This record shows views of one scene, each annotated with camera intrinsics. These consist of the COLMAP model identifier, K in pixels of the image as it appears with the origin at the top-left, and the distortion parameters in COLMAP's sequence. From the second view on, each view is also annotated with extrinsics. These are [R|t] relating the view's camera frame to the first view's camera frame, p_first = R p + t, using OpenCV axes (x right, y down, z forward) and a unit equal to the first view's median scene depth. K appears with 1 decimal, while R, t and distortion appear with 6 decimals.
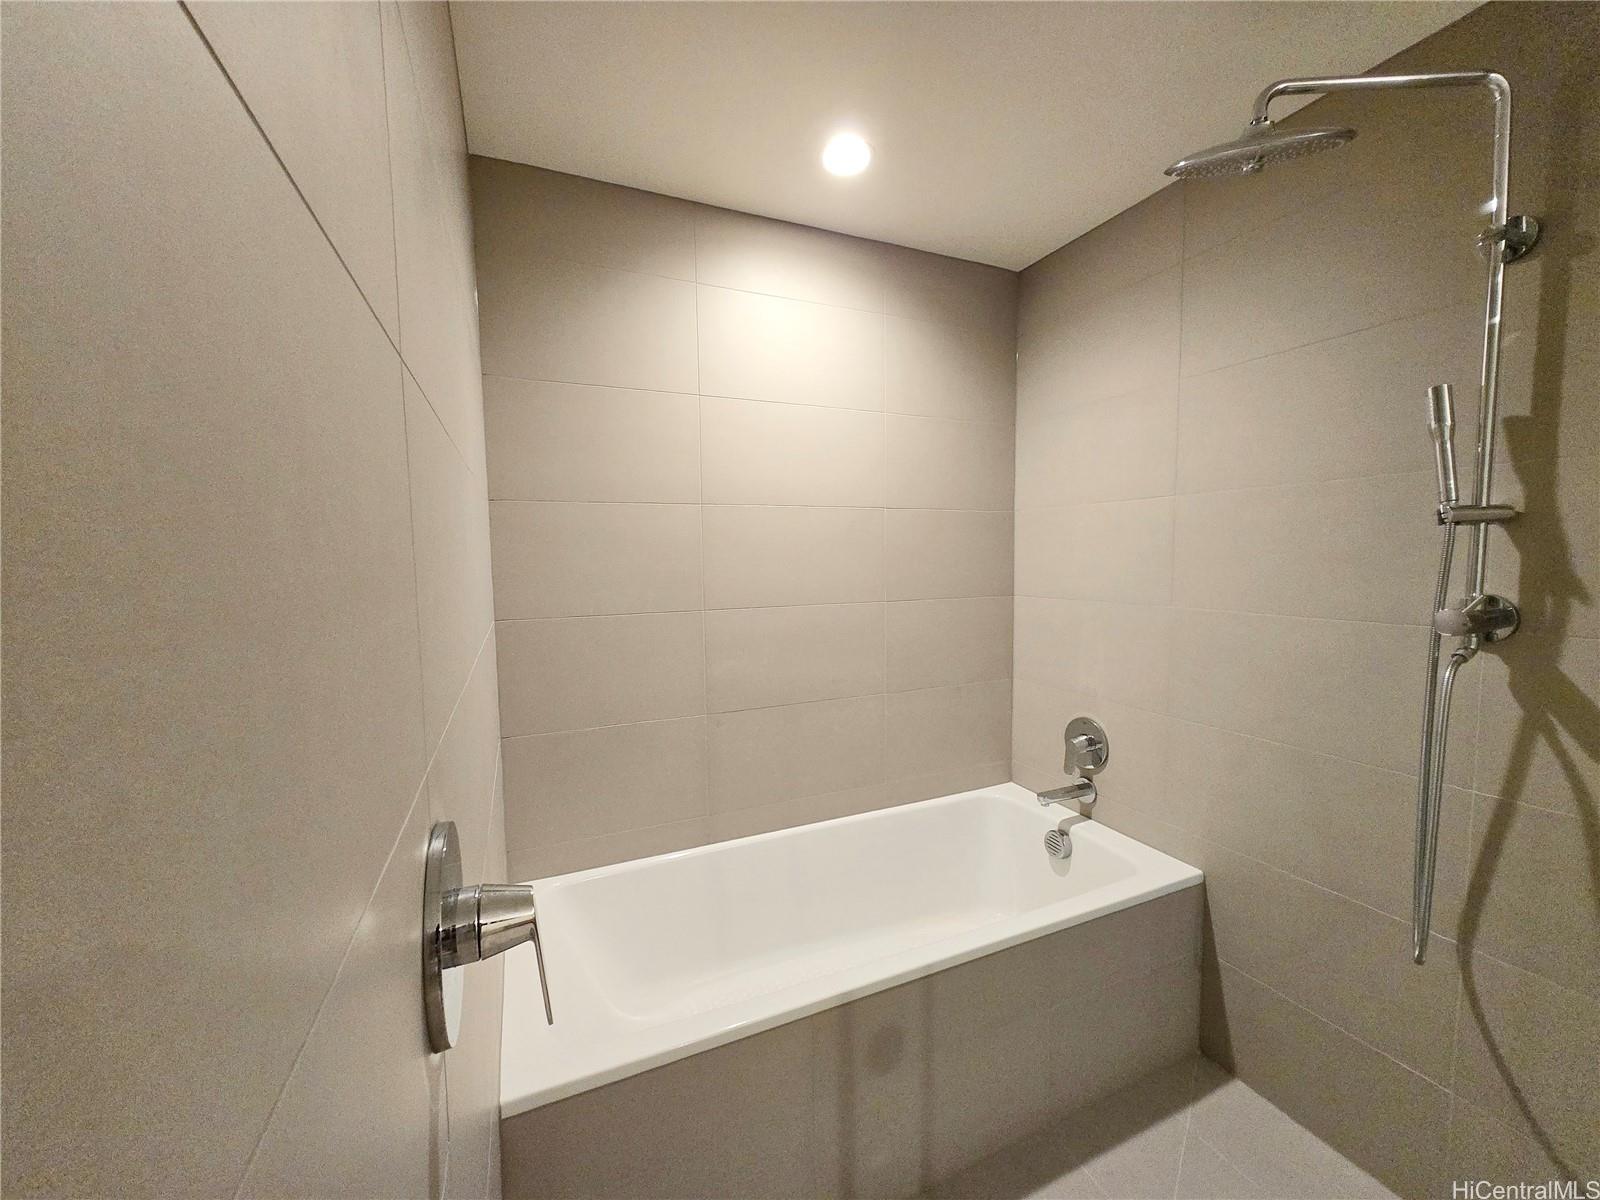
lens RADIAL K [[635.7, 0, 797.0], [0, 635.7, 601.7], [0, 0, 1]] dist [-0.002213, 0.000245]
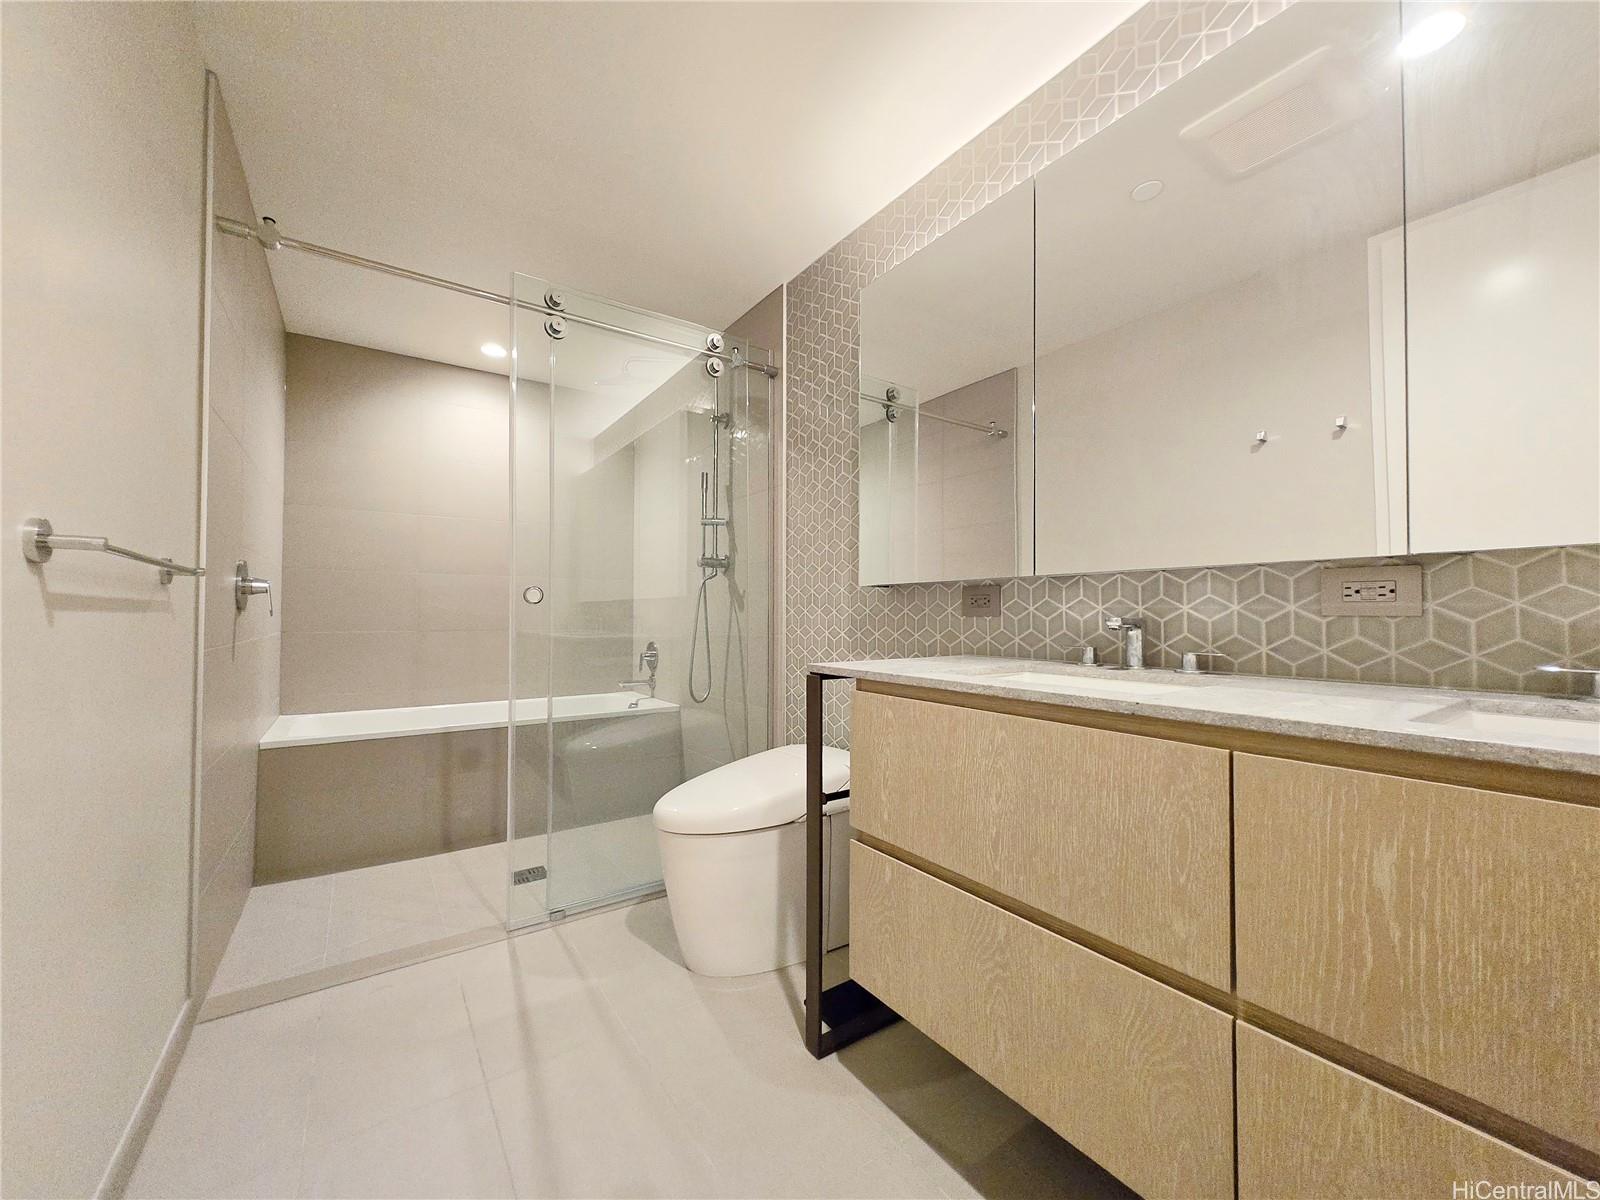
lens RADIAL K [[635.7, 0, 806.2], [0, 635.7, 602.0], [0, 0, 1]] dist [-0.002213, 0.000245]
pose [[0.979813, 0.018326, 0.199076, 0.881284], [0.000665, 0.995485, -0.094914, 0.410043], [-0.199917, 0.093130, 0.975377, -1.488685]]
